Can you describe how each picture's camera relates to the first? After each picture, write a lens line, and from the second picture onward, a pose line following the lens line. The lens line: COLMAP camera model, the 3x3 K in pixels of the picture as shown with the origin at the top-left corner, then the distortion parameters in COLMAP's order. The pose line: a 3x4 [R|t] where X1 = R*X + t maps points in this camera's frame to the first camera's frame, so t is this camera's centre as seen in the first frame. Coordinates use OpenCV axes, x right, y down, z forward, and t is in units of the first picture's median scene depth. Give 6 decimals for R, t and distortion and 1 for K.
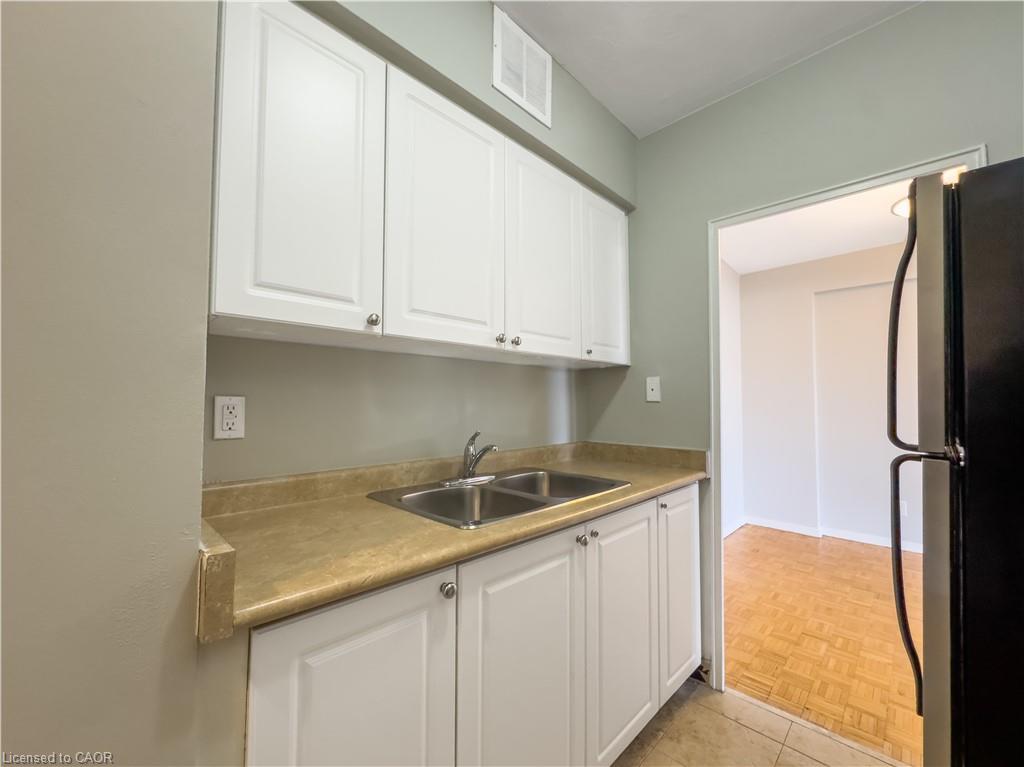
lens RADIAL K [[419.6, 0, 512.0], [0, 419.6, 383.5], [0, 0, 1]] dist [-0.001529, -0.000230]
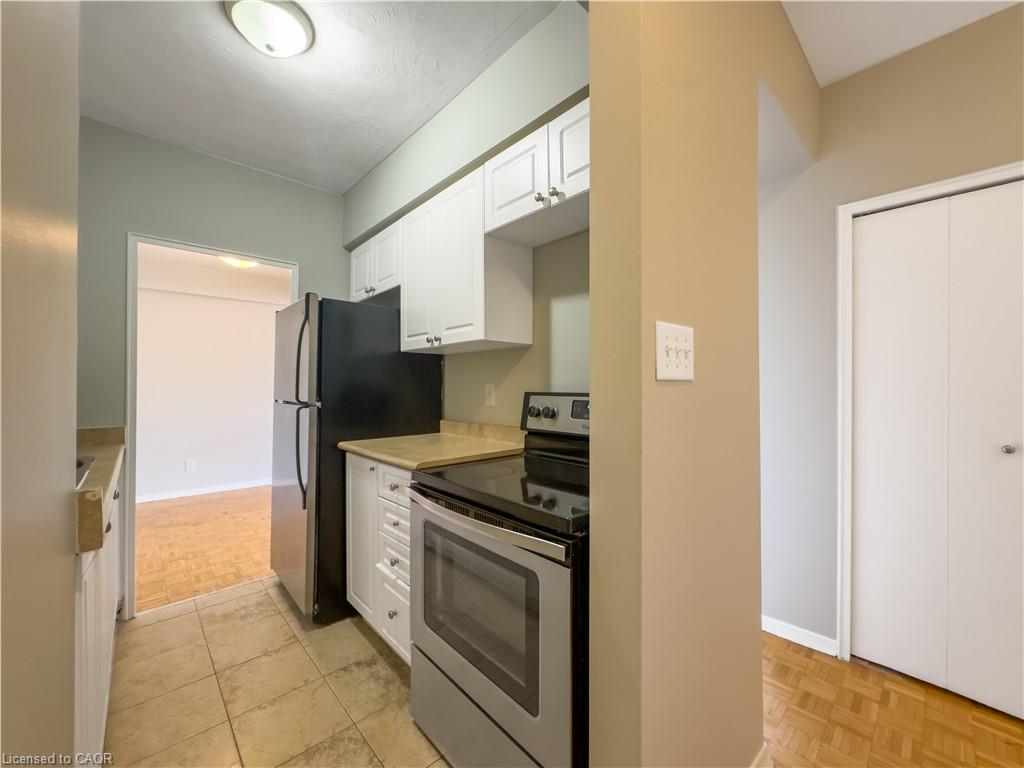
lens RADIAL K [[410.8, 0, 512.0], [0, 410.8, 384.0], [0, 0, 1]] dist [-0.002371, 0.002134]
pose [[0.051108, -0.000825, 0.998693, -0.590013], [-0.038616, 0.999250, 0.002802, -0.005023], [-0.997946, -0.038709, 0.051038, -0.139741]]
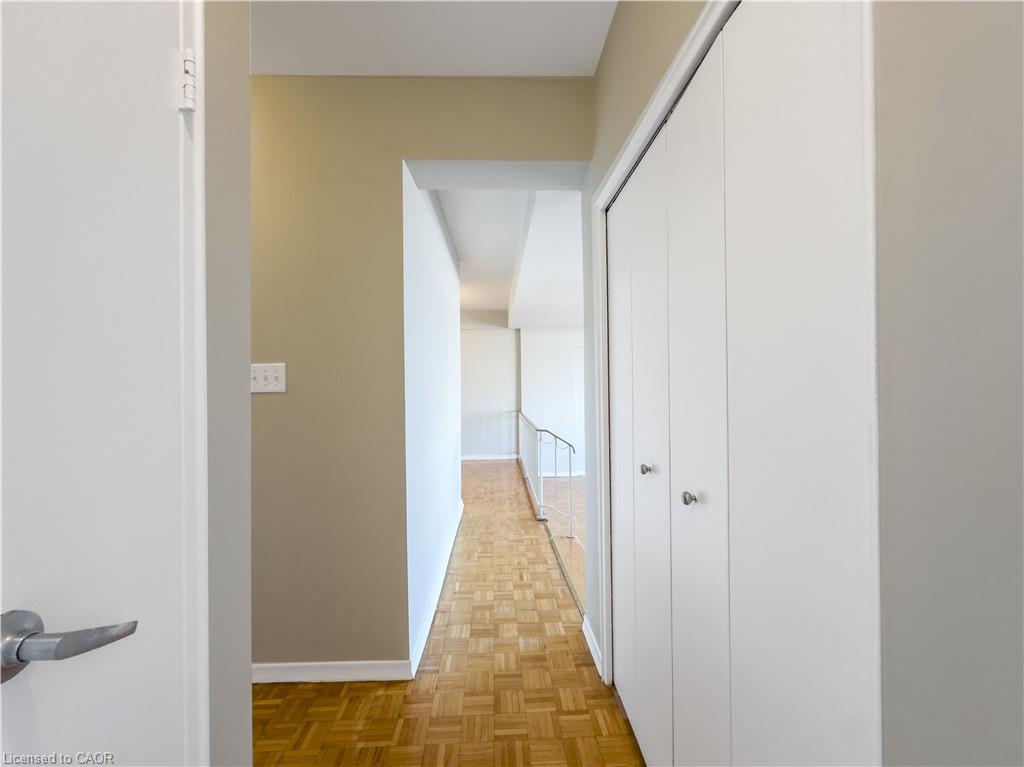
lens RADIAL K [[408.2, 0, 512.0], [0, 408.2, 383.5], [0, 0, 1]] dist [-0.002304, 0.000039]
pose [[0.690251, -0.005904, 0.723546, -0.376751], [-0.015927, 0.999600, 0.023351, -0.067121], [-0.723395, -0.027642, 0.689881, -1.367031]]
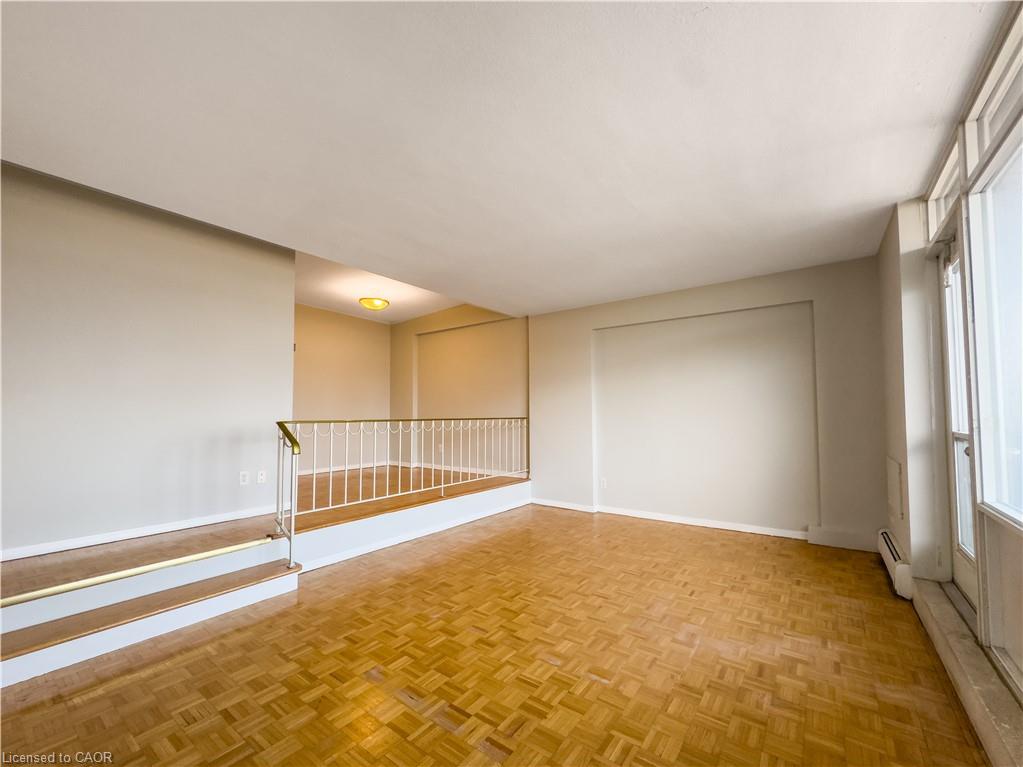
lens RADIAL K [[418.1, 0, 513.4], [0, 418.1, 394.2], [0, 0, 1]] dist [0.015814, 0.000116]
pose [[0.990508, -0.001996, 0.137438, 1.860109], [0.002711, 0.999984, -0.005021, 0.103817], [-0.137426, 0.005346, 0.990498, -1.890761]]
